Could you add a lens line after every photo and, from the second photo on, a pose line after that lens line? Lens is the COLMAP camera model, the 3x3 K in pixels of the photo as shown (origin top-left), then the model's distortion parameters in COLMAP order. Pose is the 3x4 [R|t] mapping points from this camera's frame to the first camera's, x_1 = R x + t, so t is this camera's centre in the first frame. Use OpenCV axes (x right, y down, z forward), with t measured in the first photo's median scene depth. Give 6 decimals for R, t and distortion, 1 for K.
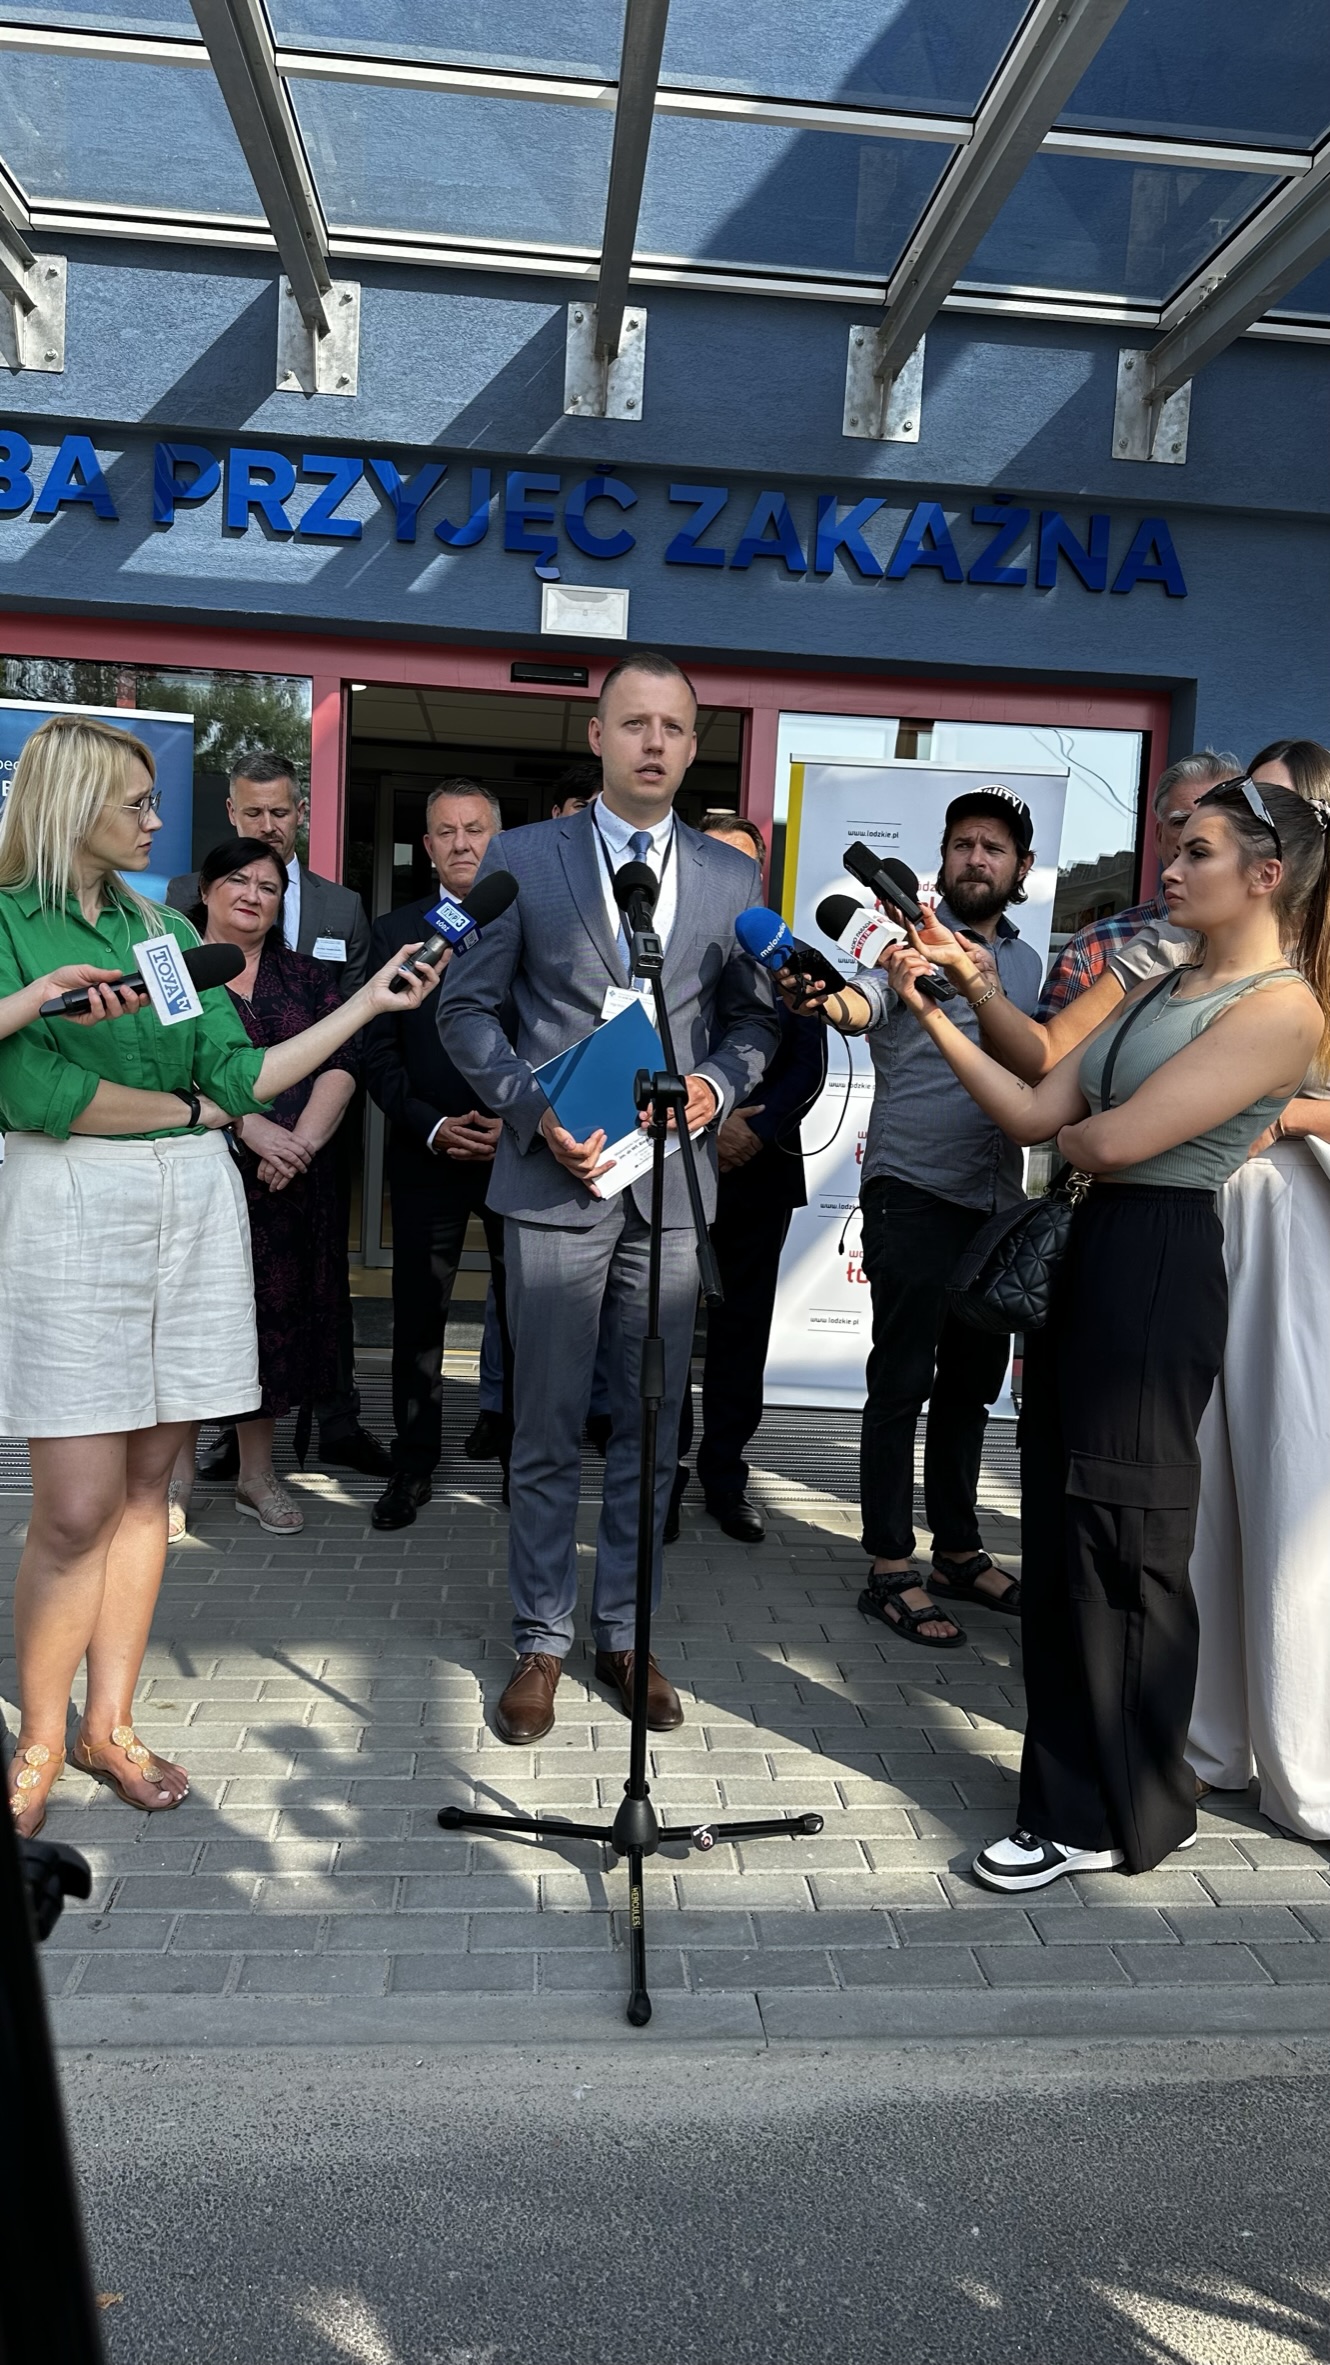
lens RADIAL K [[1670.6, 0, 688.0], [0, 1670.6, 1187.5], [0, 0, 1]] dist [0.084697, -0.092272]
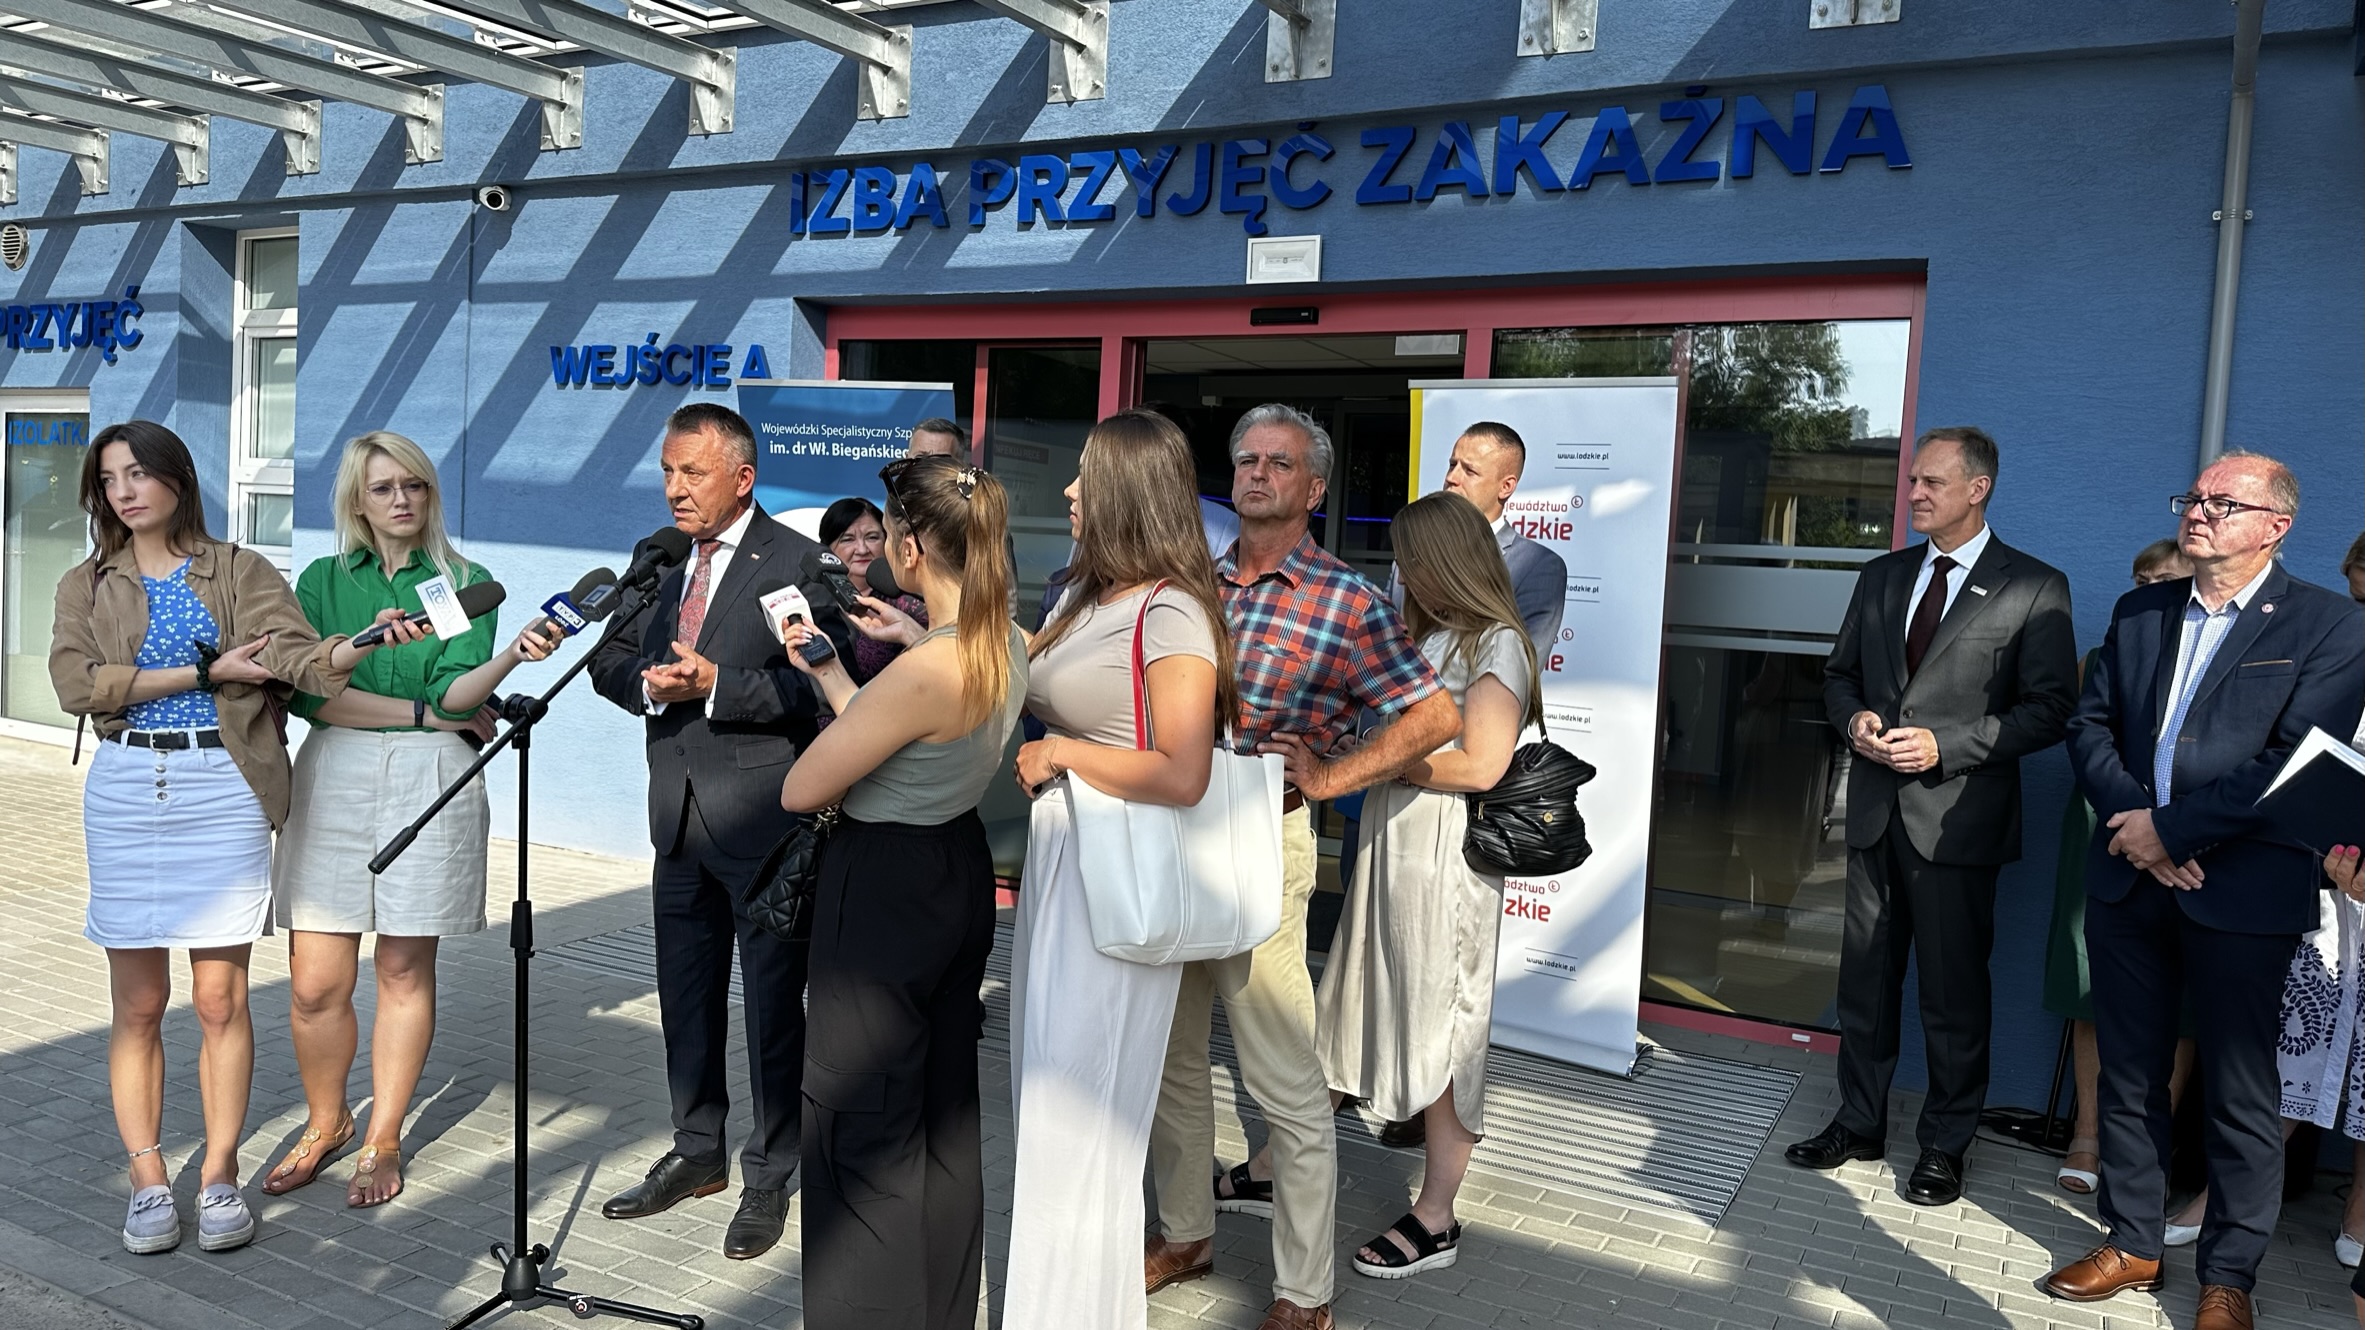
lens RADIAL K [[1670.6, 0, 1202.2], [0, 1670.6, 684.9], [0, 0, 1]] dist [0.084697, -0.092272]
pose [[0.842429, 0.034314, -0.537714, 0.478673], [-0.067581, 0.996818, -0.042266, -0.025298], [0.534552, 0.071945, 0.842067, 0.099277]]
